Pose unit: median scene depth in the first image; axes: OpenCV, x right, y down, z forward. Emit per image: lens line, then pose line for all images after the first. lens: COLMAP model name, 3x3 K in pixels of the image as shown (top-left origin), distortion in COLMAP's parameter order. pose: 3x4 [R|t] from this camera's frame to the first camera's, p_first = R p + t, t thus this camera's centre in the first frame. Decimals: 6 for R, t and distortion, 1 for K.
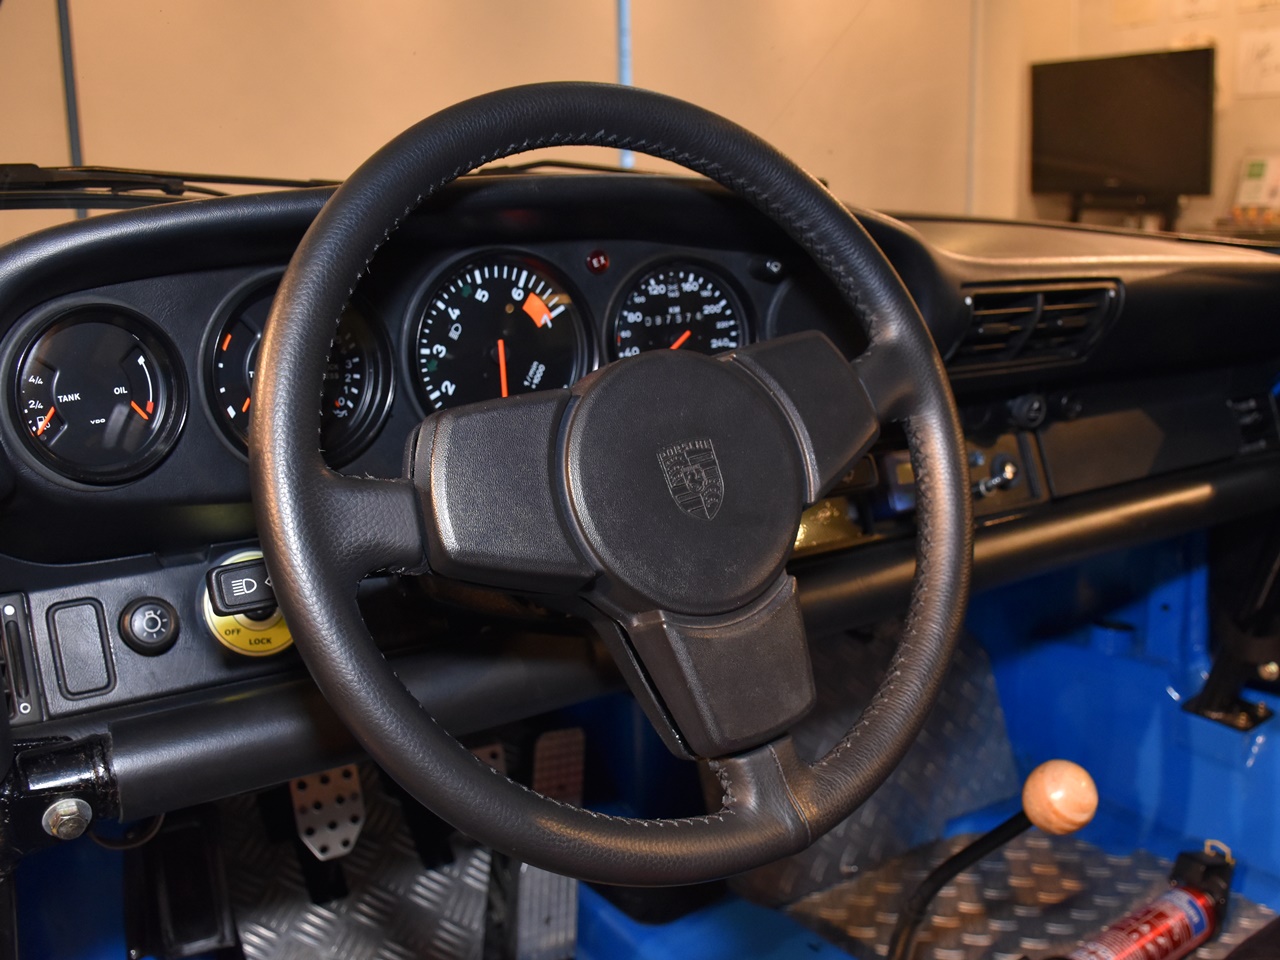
lens RADIAL K [[1176.8, 0, 679.5], [0, 1176.8, 479.6], [0, 0, 1]] dist [-0.166202, 0.155224]
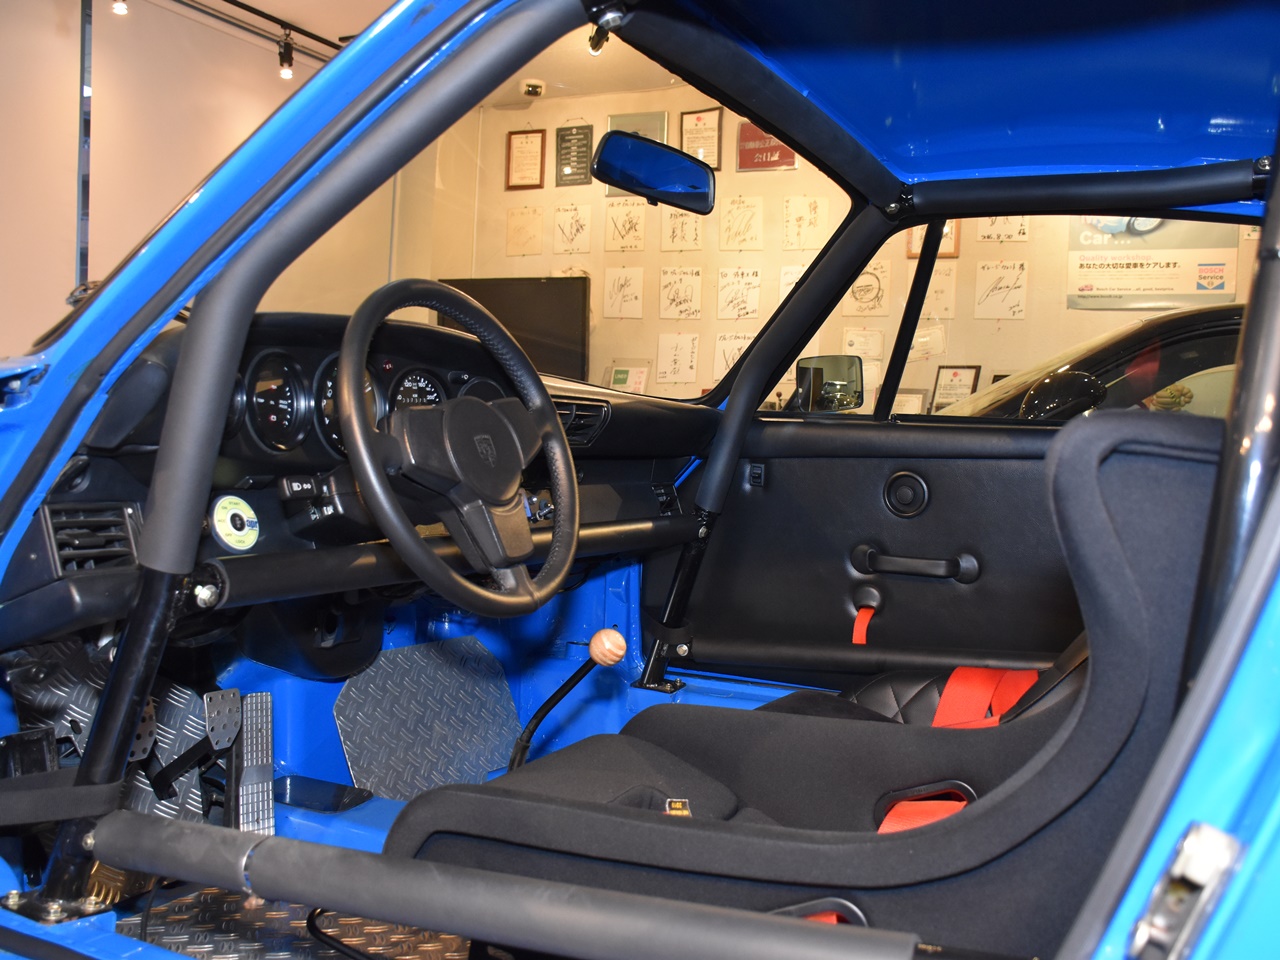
lens RADIAL K [[1349.1, 0, 640.0], [0, 1349.1, 480.0], [0, 0, 1]] dist [0.008482, 0.001626]
pose [[0.876227, 0.038775, 0.480336, -0.796541], [0.051810, 0.983400, -0.173897, 0.428311], [-0.479105, 0.177259, 0.859673, -1.151946]]
